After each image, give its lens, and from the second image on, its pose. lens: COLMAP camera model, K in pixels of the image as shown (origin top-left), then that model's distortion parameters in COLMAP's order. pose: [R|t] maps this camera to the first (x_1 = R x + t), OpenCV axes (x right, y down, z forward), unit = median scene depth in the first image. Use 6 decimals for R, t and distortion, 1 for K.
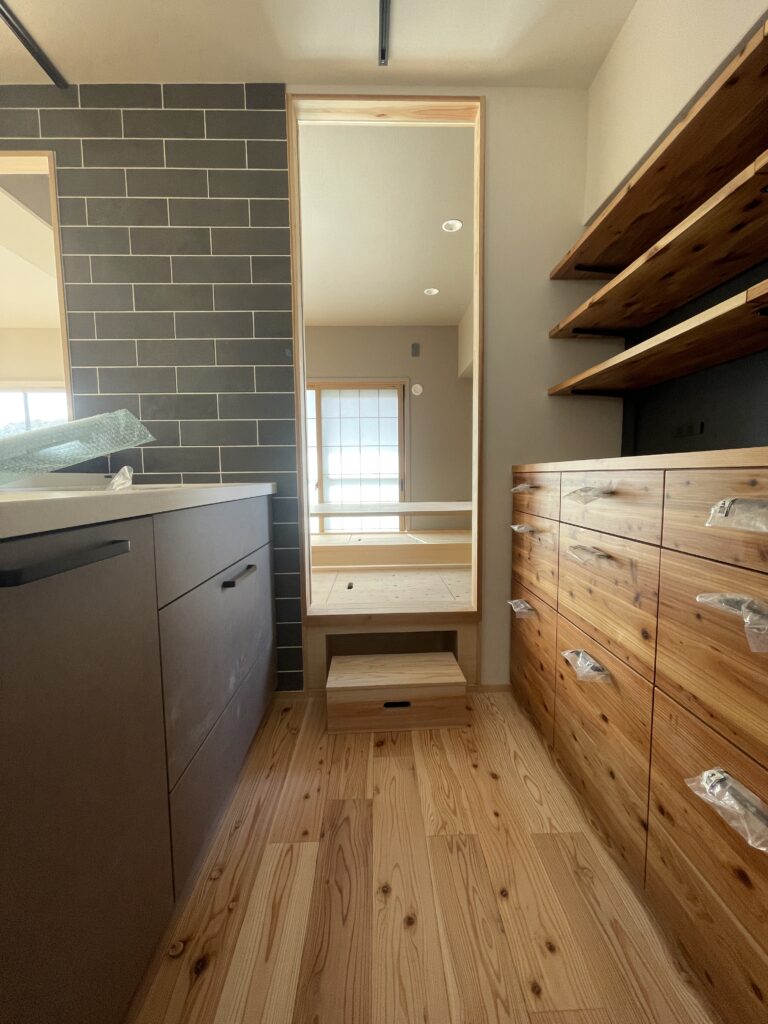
lens RADIAL K [[412.6, 0, 386.4], [0, 412.6, 511.2], [0, 0, 1]] dist [0.001960, -0.000967]
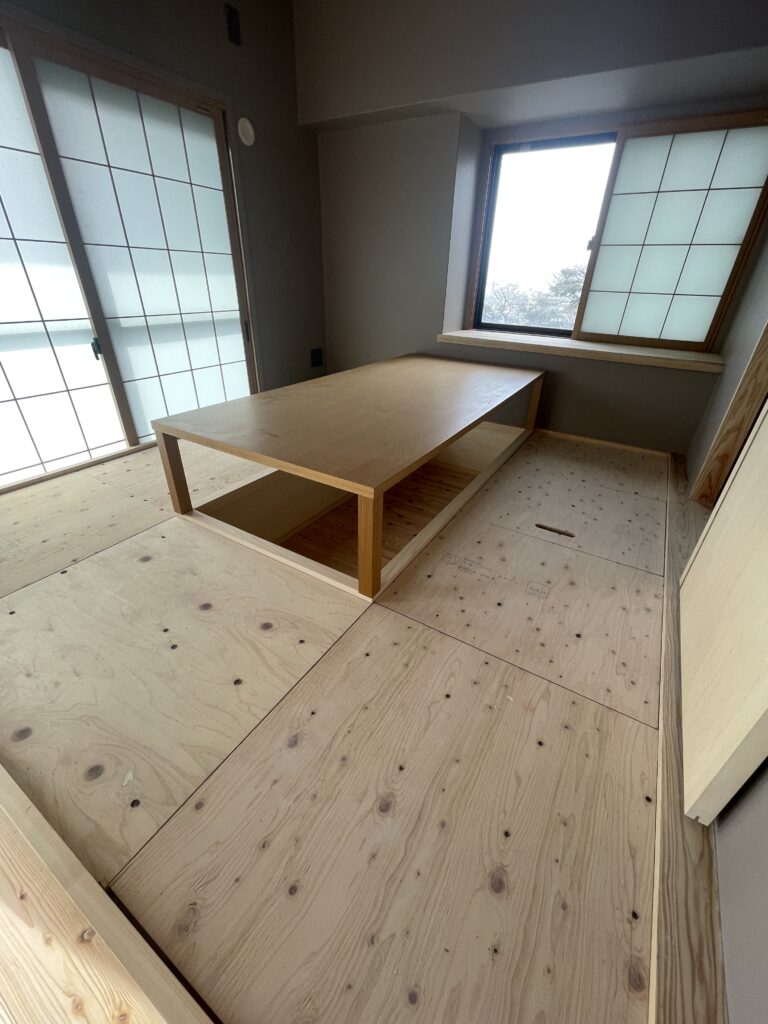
lens RADIAL K [[412.6, 0, 381.1], [0, 412.6, 510.3], [0, 0, 1]] dist [0.001960, -0.000967]
pose [[0.555433, -0.388571, 0.735192, -1.096759], [0.043314, 0.896429, 0.441066, -0.241477], [-0.830432, -0.213139, 0.514737, 1.333755]]
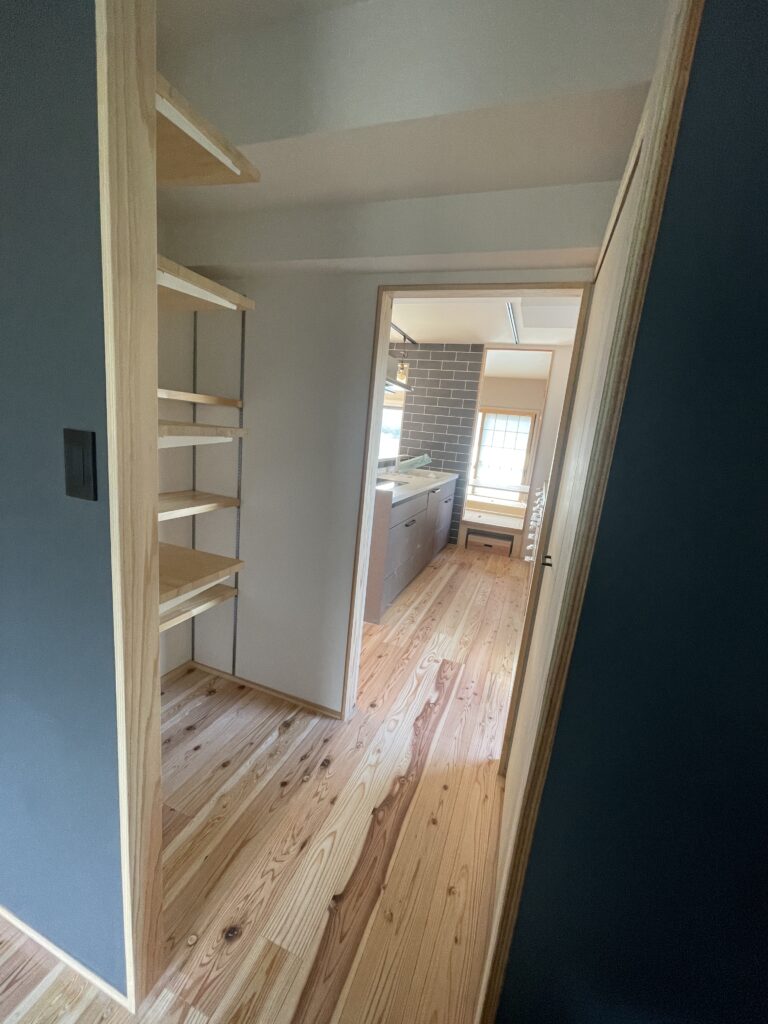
lens RADIAL K [[412.6, 0, 380.7], [0, 412.6, 511.0], [0, 0, 1]] dist [0.001960, -0.000967]
pose [[0.916526, 0.174341, -0.359981, 0.372150], [-0.138937, 0.982732, 0.122204, -0.102982], [0.375070, -0.061988, 0.924922, -2.222143]]
